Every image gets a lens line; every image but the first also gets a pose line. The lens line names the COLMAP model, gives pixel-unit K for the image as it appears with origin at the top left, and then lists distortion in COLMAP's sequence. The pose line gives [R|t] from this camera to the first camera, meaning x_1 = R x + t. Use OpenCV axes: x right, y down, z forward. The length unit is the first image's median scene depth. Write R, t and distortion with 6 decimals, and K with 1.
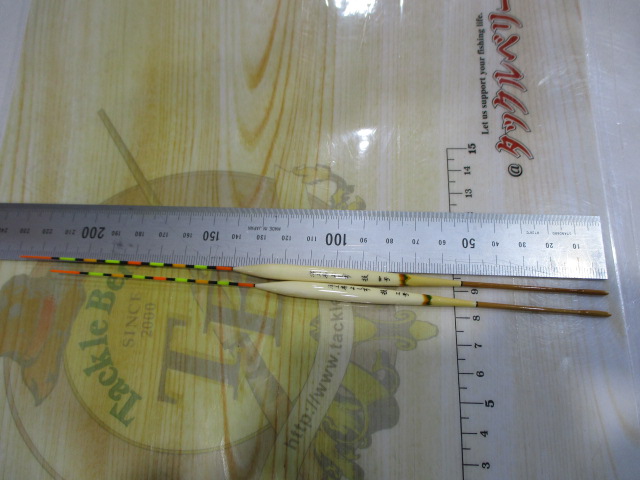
lens RADIAL K [[541.7, 0, 320.0], [0, 541.7, 240.0], [0, 0, 1]] dist [-0.030060, 0.010597]
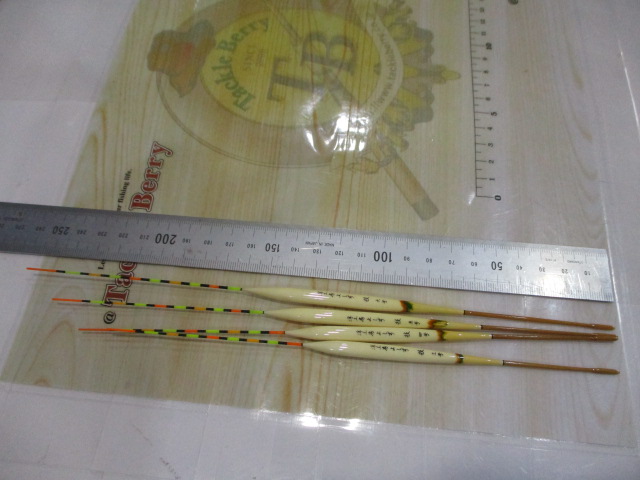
lens RADIAL K [[541.7, 0, 320.0], [0, 541.7, 240.0], [0, 0, 1]] dist [-0.030060, 0.010597]
pose [[0.995200, 0.091806, 0.033892, -0.169973], [-0.086932, 0.988384, -0.124660, 0.816556], [-0.044943, 0.121115, 0.991621, -0.386995]]
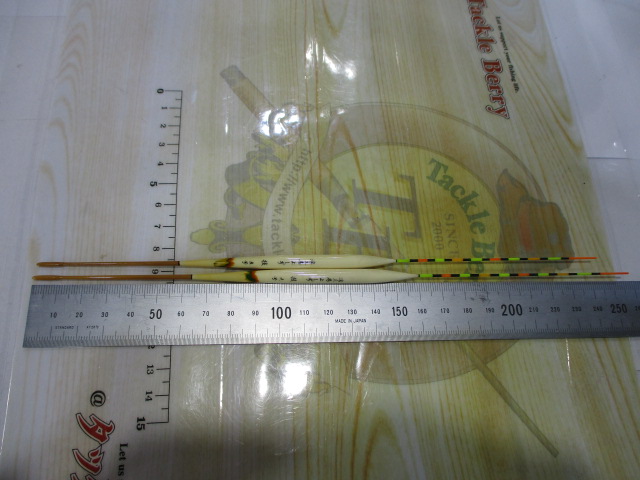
lens RADIAL K [[541.7, 0, 320.0], [0, 541.7, 240.0], [0, 0, 1]] dist [-0.030060, 0.010597]
pose [[-0.995900, 0.077301, -0.046986, -0.006508], [-0.089396, -0.761519, 0.641948, -0.608447], [0.013843, 0.643516, 0.765308, 0.104632]]
